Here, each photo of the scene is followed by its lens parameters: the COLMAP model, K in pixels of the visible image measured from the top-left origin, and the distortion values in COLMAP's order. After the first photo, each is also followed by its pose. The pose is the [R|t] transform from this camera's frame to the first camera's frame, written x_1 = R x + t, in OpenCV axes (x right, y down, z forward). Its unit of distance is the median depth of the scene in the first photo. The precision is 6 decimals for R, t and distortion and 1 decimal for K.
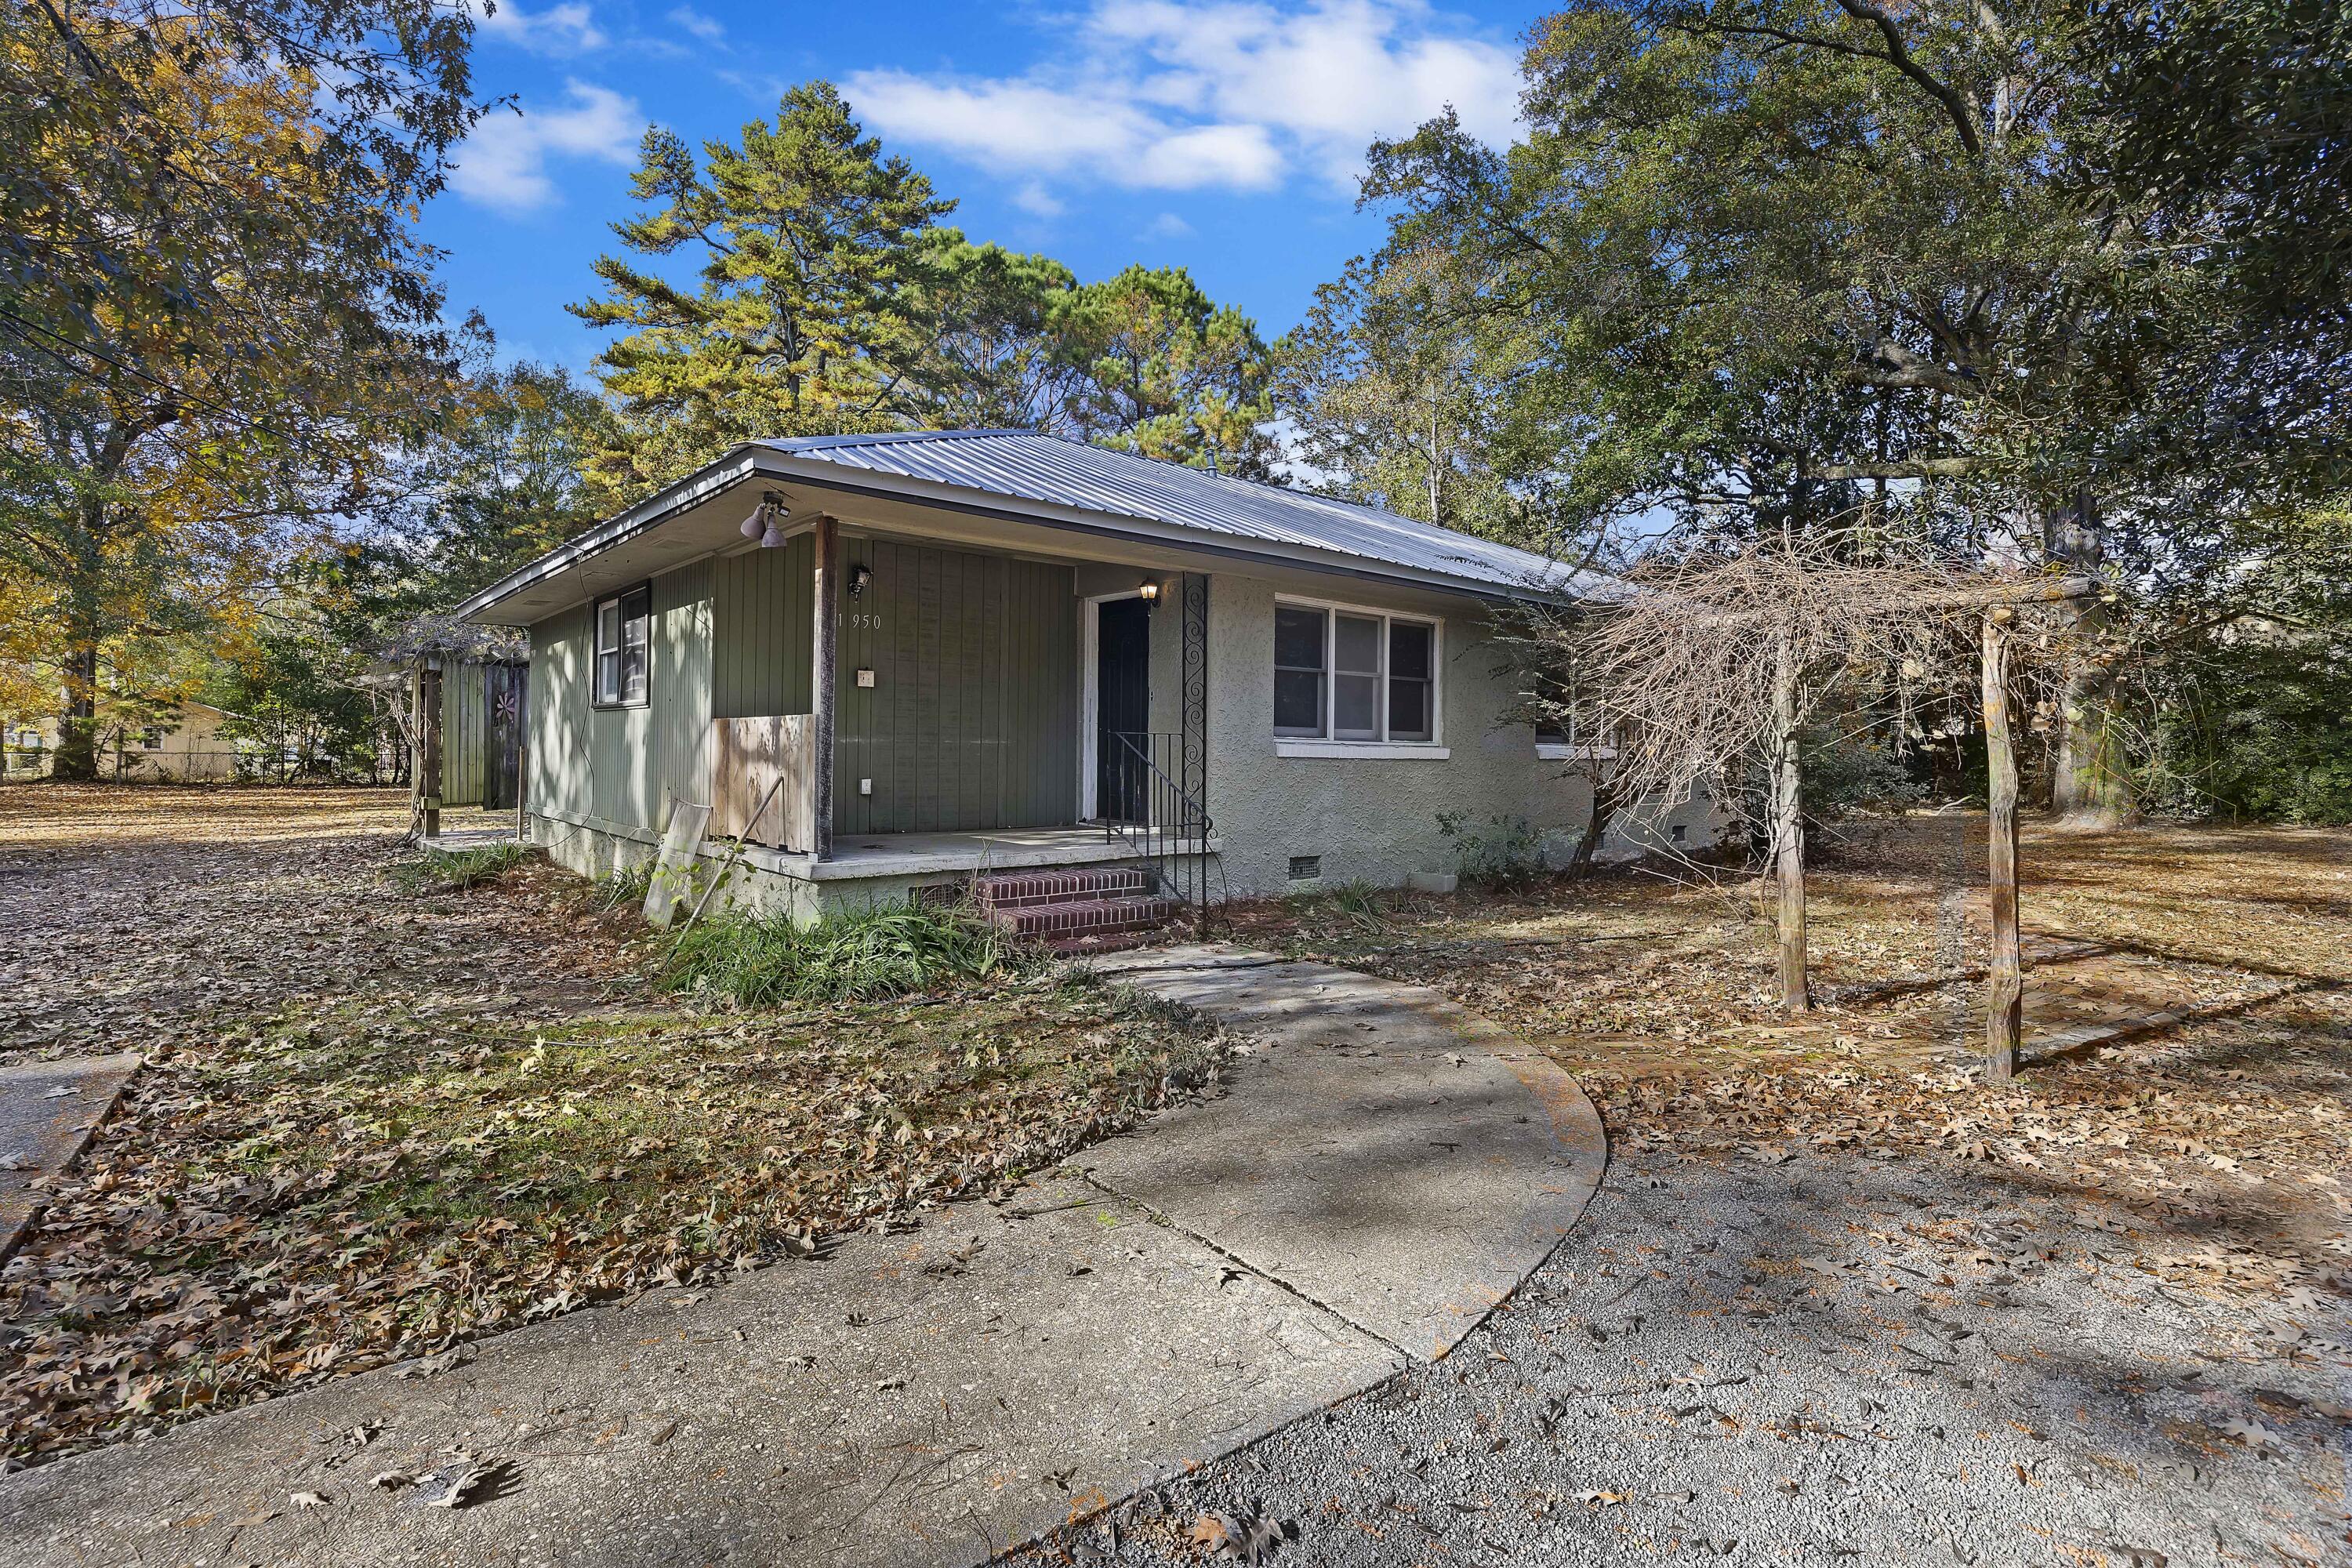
lens RADIAL K [[1133.1, 0, 1170.4], [0, 1133.1, 759.7], [0, 0, 1]] dist [0.003823, 0.000558]
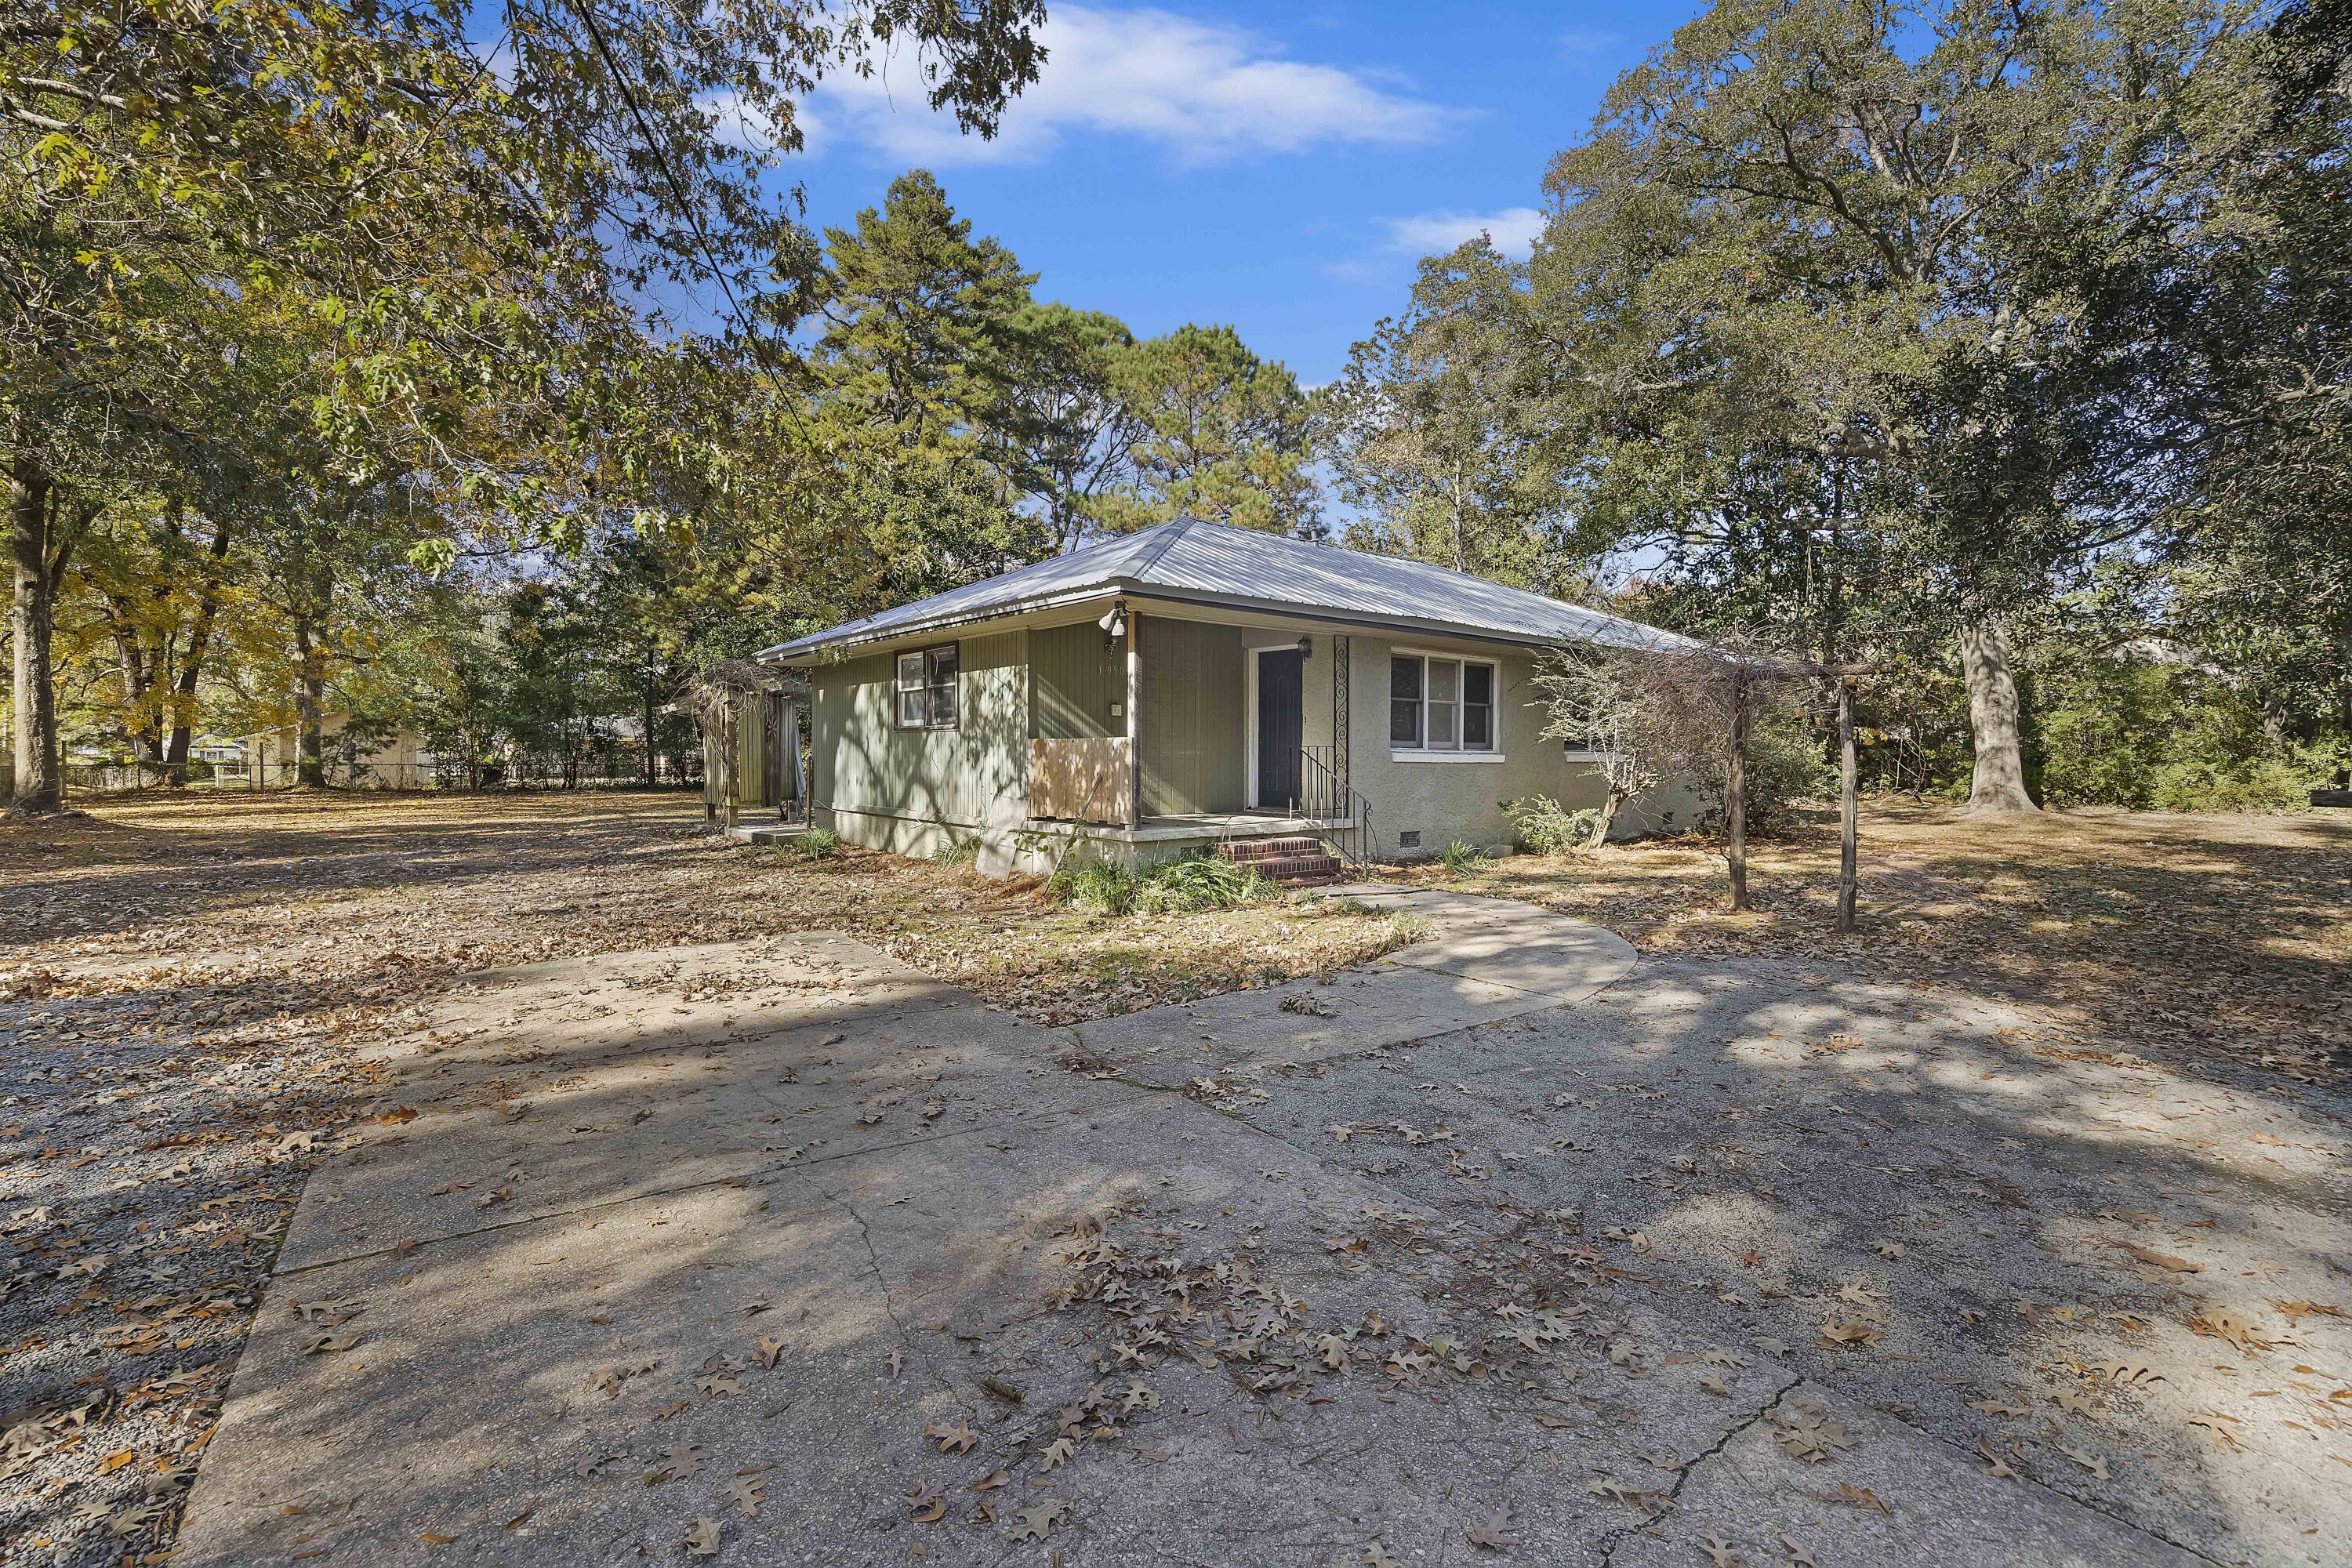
lens RADIAL K [[1105.5, 0, 1178.6], [0, 1105.5, 803.4], [0, 0, 1]] dist [-0.010776, -0.000020]
pose [[0.999942, -0.006754, 0.008363, -0.098318], [0.006456, 0.999360, 0.035175, -0.000616], [-0.008595, -0.035119, 0.999346, -0.205418]]
